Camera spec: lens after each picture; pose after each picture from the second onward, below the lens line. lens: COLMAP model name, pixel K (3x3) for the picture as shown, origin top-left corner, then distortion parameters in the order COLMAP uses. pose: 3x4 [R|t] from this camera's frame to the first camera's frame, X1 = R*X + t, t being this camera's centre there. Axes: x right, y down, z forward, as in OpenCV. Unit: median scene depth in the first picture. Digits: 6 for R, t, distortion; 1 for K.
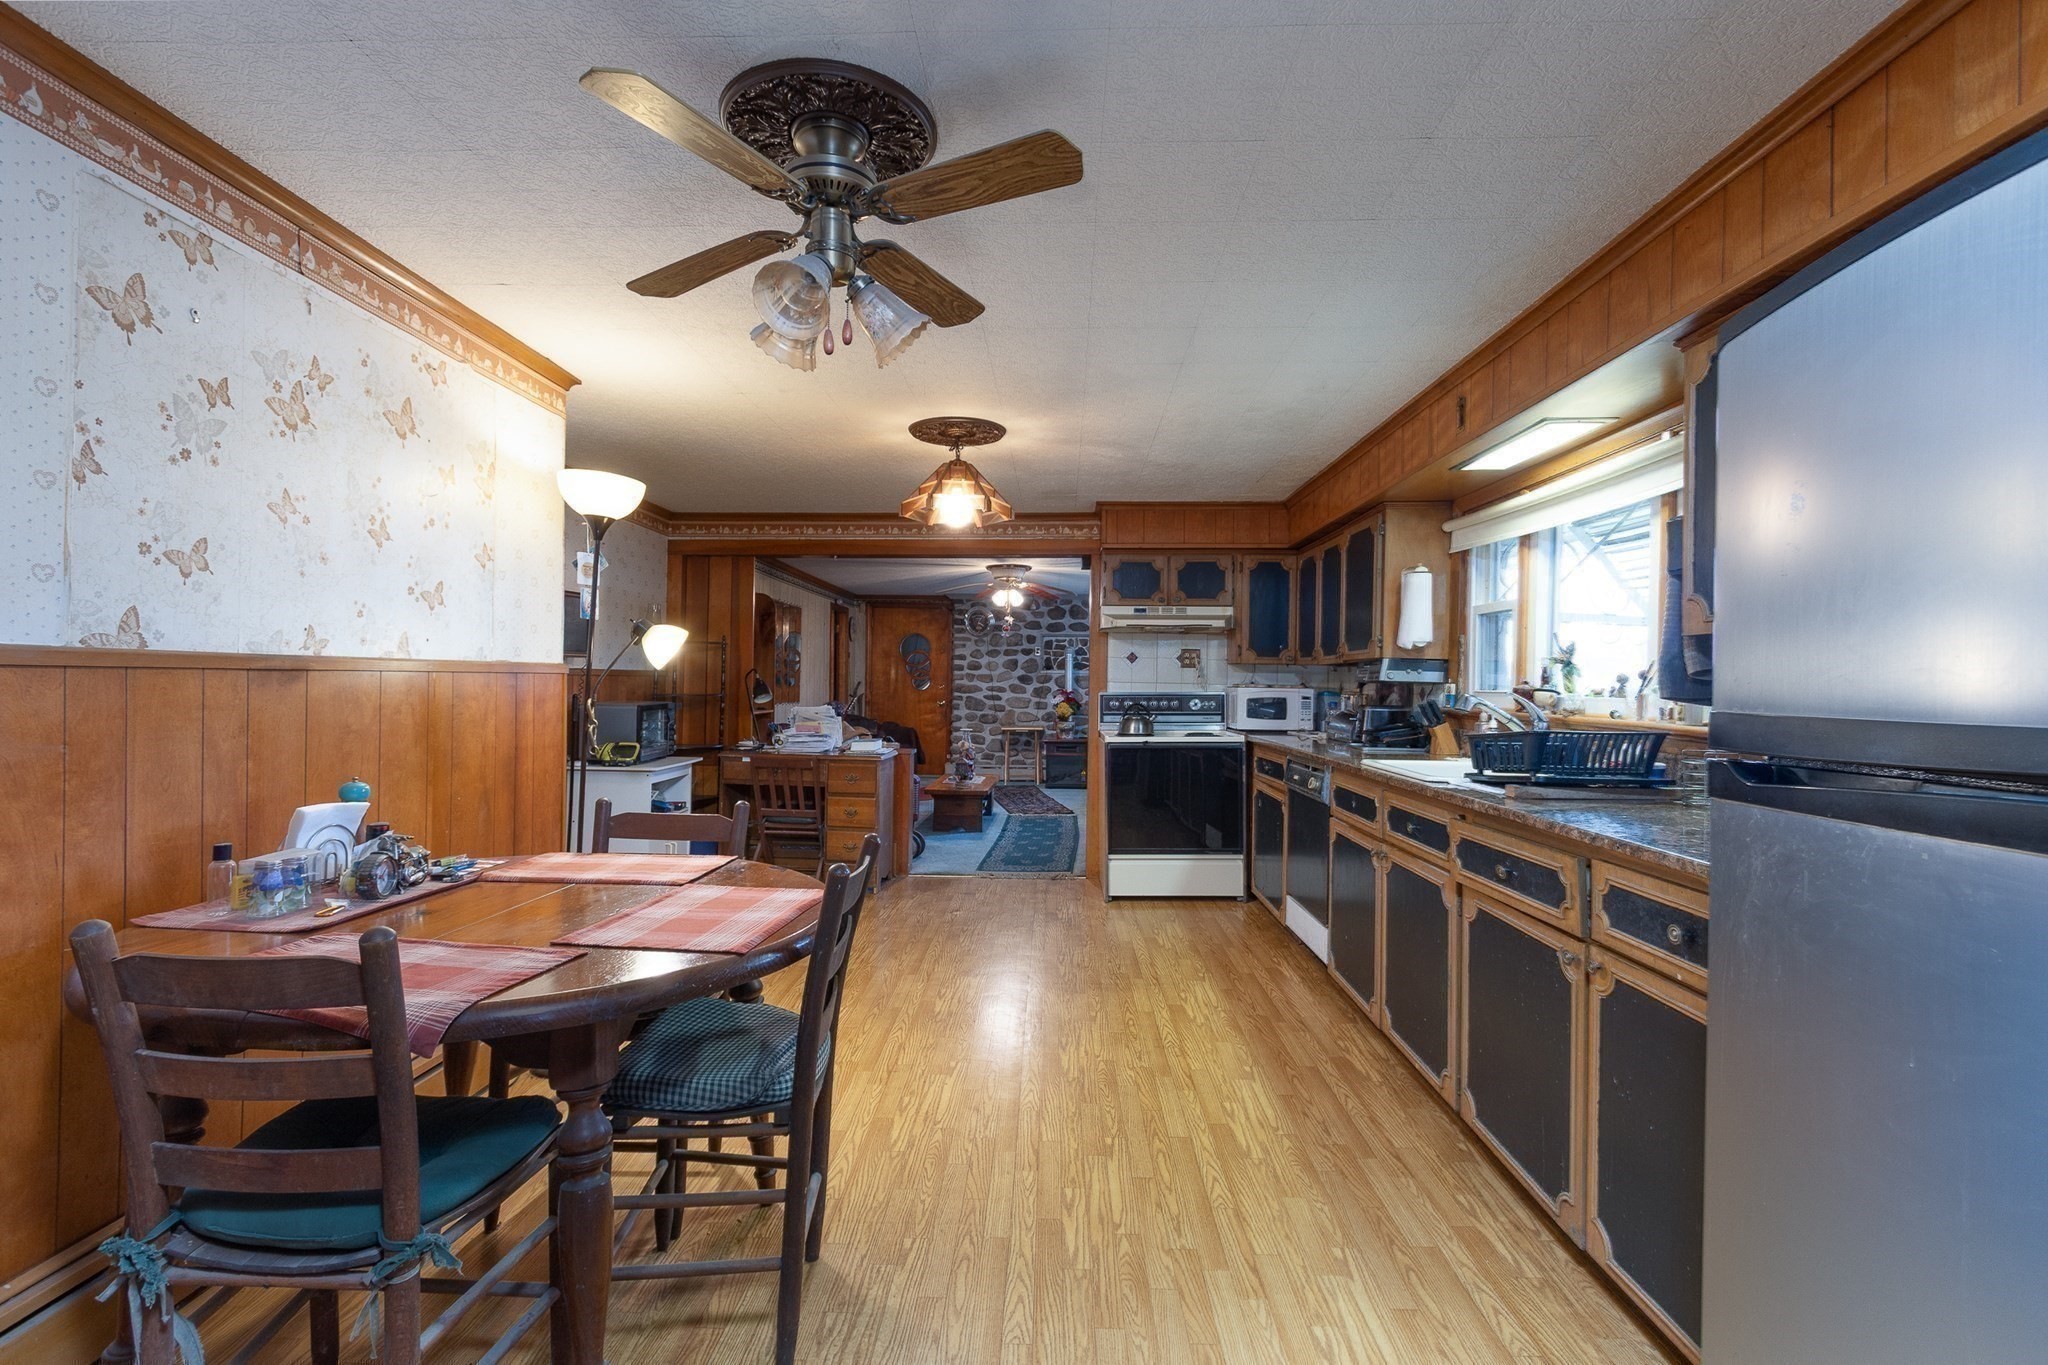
lens RADIAL K [[923.2, 0, 1008.0], [0, 923.2, 673.8], [0, 0, 1]] dist [0.002392, 0.000827]
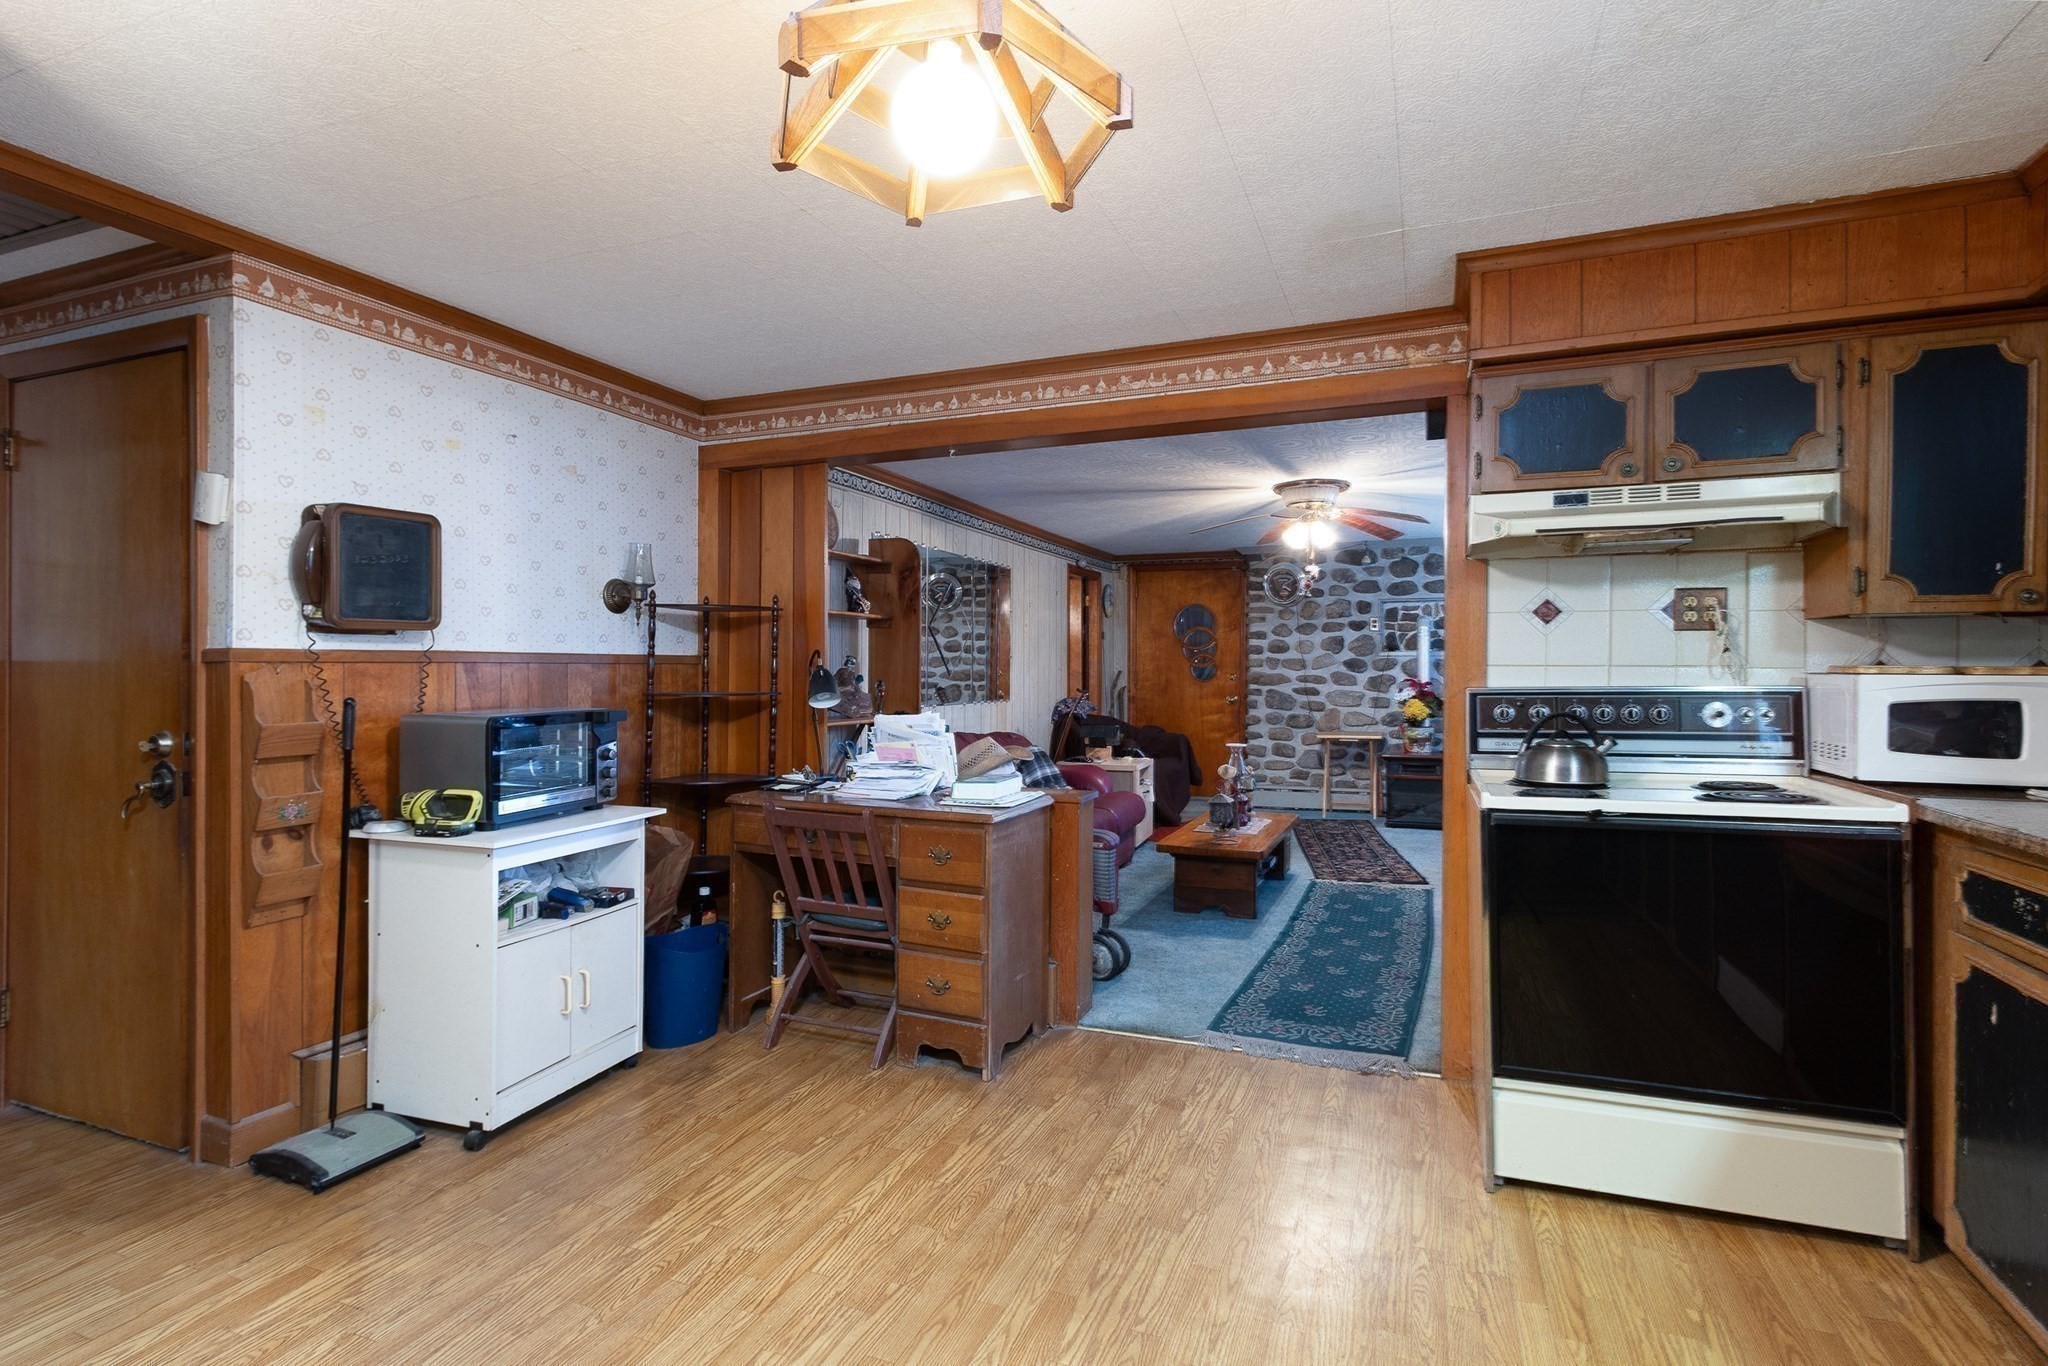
lens RADIAL K [[923.2, 0, 1008.0], [0, 923.2, 674.3], [0, 0, 1]] dist [0.002392, 0.000827]
pose [[0.931487, -0.008193, -0.363682, 0.042093], [0.012324, 0.999883, 0.009041, 0.005103], [0.363565, -0.012904, 0.931479, 0.387775]]
